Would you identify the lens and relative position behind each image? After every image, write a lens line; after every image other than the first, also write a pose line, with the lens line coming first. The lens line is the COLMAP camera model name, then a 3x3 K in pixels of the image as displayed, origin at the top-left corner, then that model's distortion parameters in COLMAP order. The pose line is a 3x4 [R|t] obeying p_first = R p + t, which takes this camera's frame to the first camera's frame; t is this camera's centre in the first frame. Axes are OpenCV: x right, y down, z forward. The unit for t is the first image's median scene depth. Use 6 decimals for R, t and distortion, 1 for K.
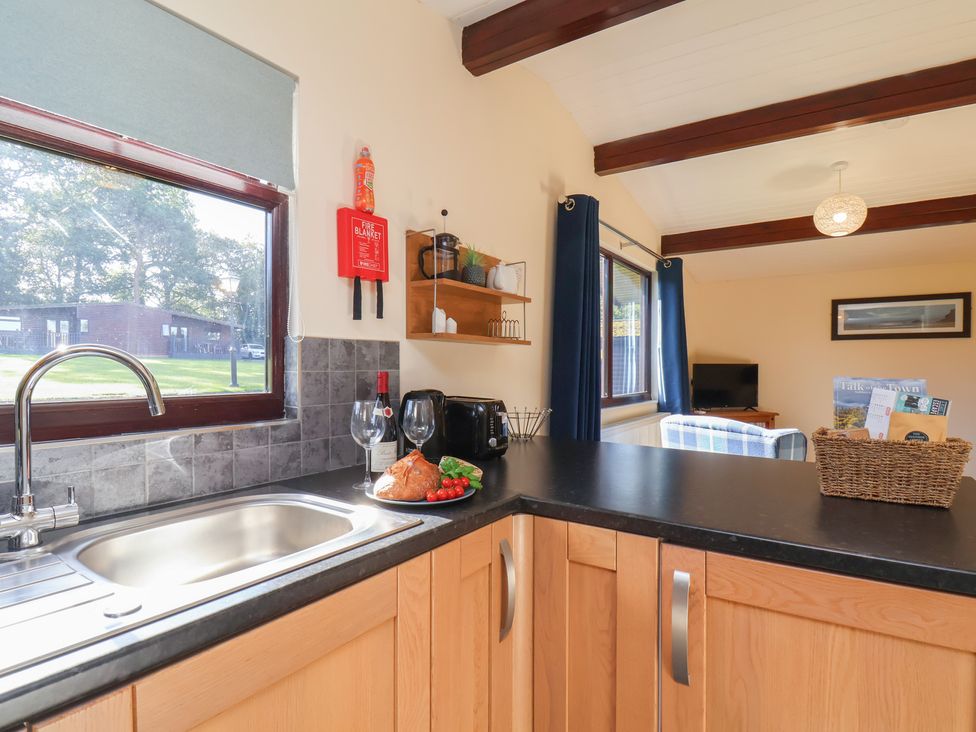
lens RADIAL K [[513.8, 0, 489.8], [0, 513.8, 371.2], [0, 0, 1]] dist [-0.004056, -0.005853]
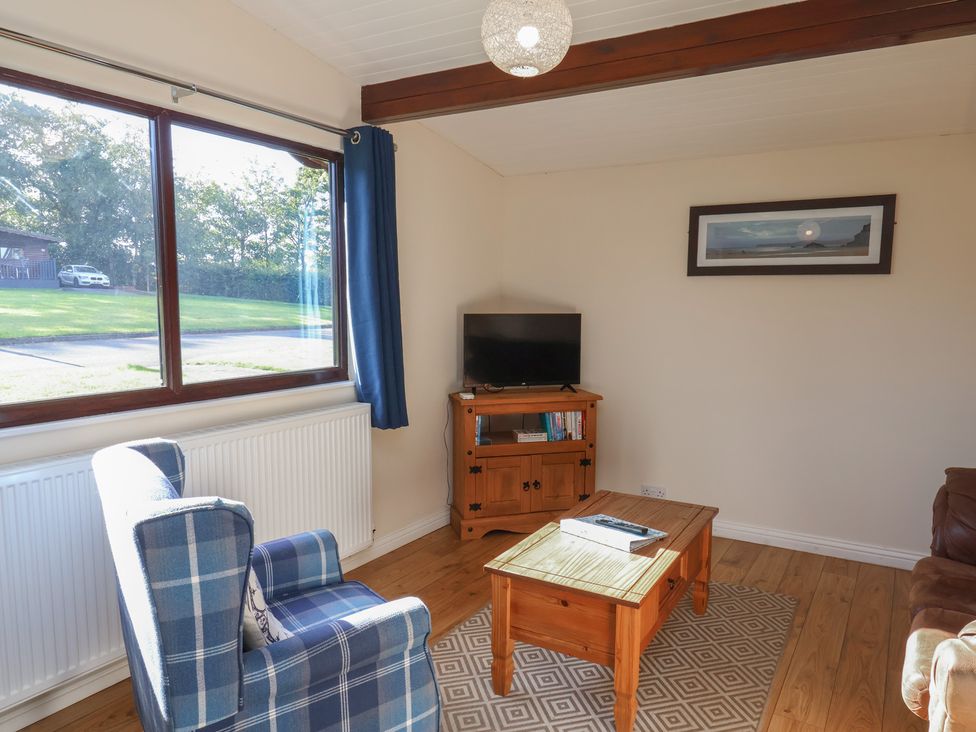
lens RADIAL K [[697.2, 0, 471.4], [0, 697.2, 380.8], [0, 0, 1]] dist [0.004787, 0.003318]
pose [[0.998952, -0.001425, 0.045745, 1.216855], [-0.003558, 0.994073, 0.108657, -0.084197], [-0.045629, -0.108706, 0.993026, 0.615128]]
